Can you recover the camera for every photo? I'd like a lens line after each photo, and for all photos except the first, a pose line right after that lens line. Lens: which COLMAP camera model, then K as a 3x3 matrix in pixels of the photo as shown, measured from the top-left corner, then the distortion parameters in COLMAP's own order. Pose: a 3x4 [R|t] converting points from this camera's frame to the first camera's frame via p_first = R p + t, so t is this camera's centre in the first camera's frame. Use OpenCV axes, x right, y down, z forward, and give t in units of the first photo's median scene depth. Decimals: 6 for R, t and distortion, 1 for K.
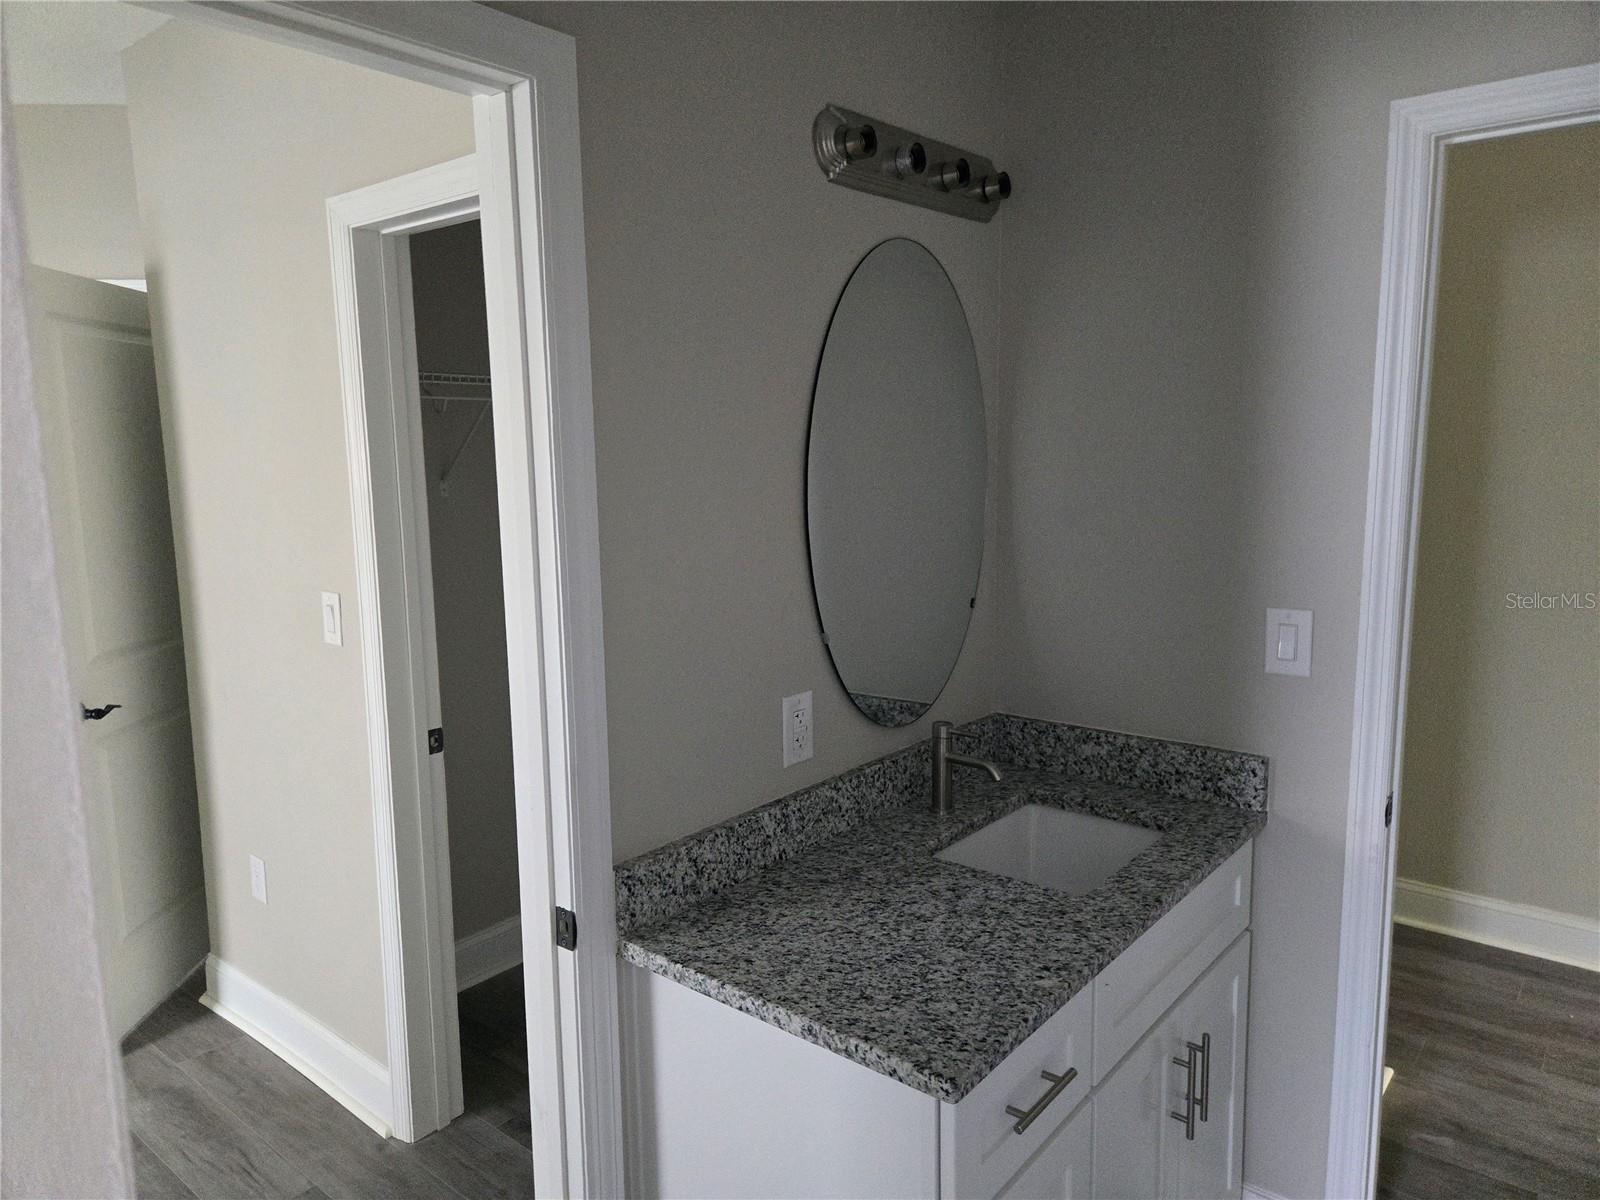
lens RADIAL K [[1083.9, 0, 794.9], [0, 1083.9, 600.4], [0, 0, 1]] dist [0.046019, -0.001298]
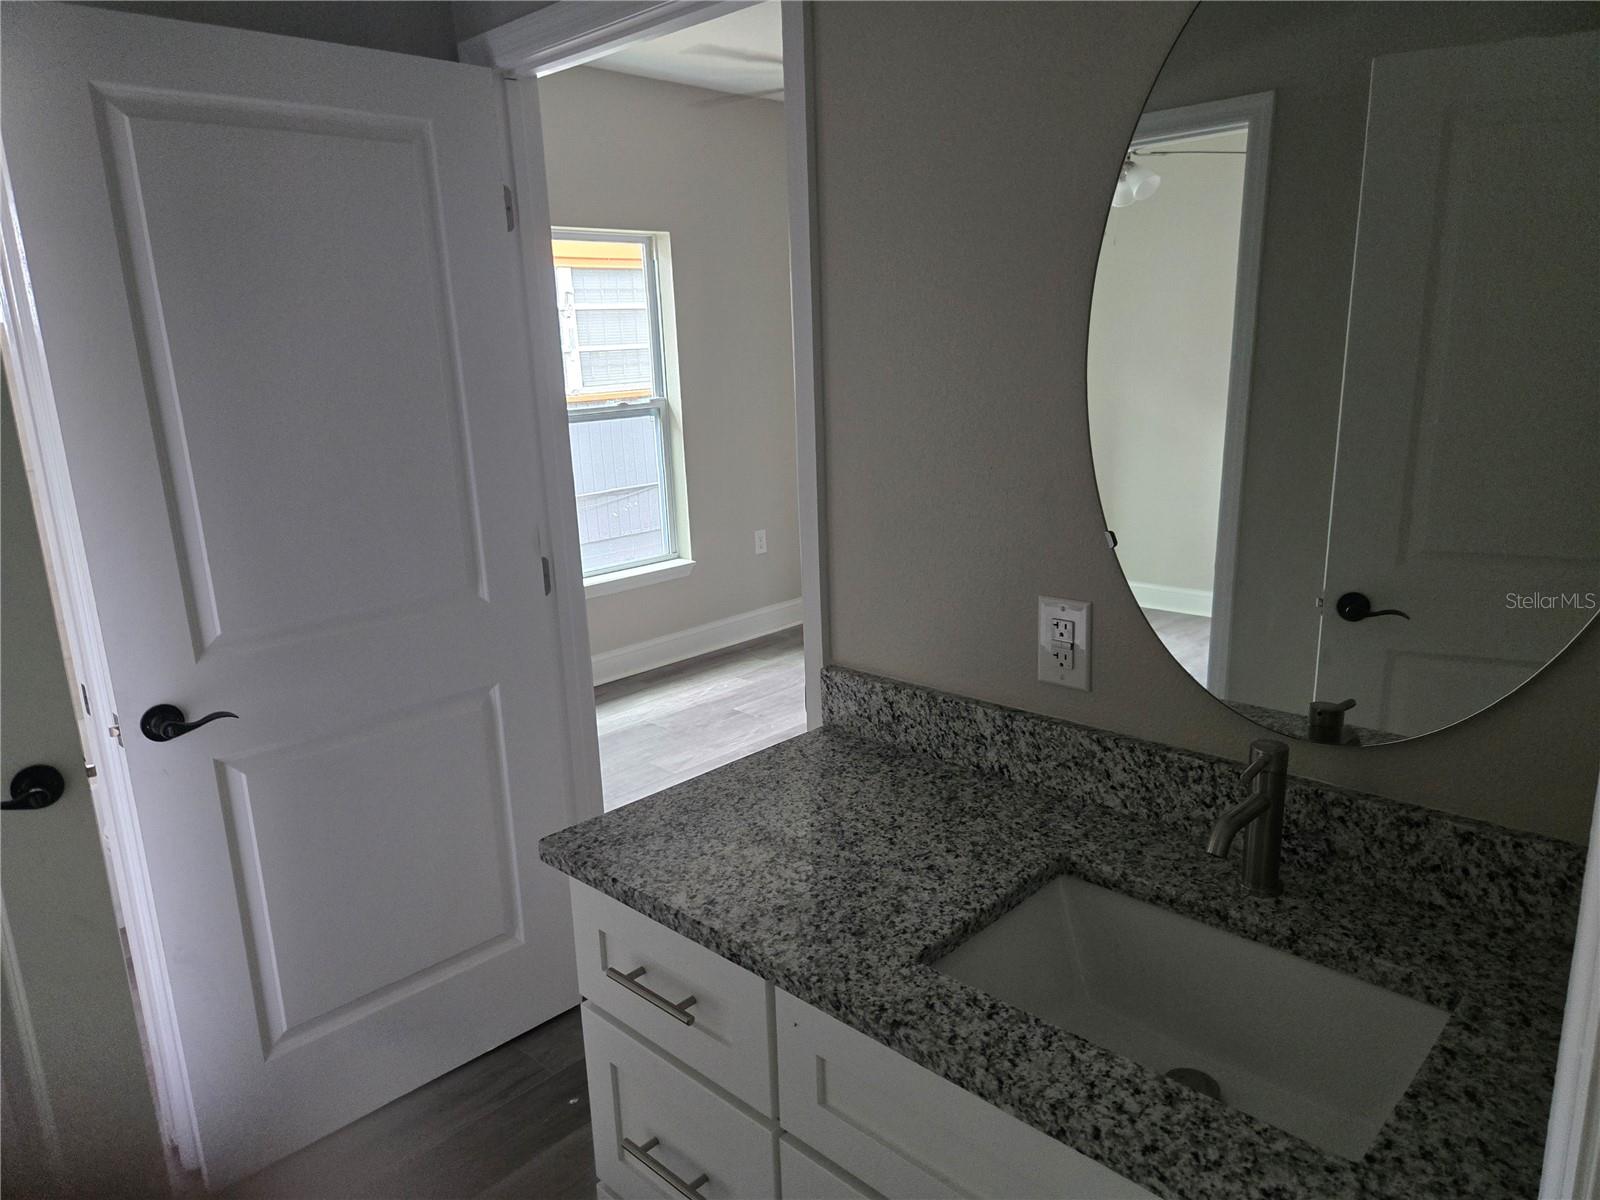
lens RADIAL K [[1083.9, 0, 794.4], [0, 1083.9, 602.3], [0, 0, 1]] dist [0.046019, -0.001298]
pose [[-0.076286, 0.252957, -0.964465, 0.830496], [-0.109955, 0.959250, 0.260286, -0.101960], [0.991005, 0.125904, -0.045364, 0.897826]]
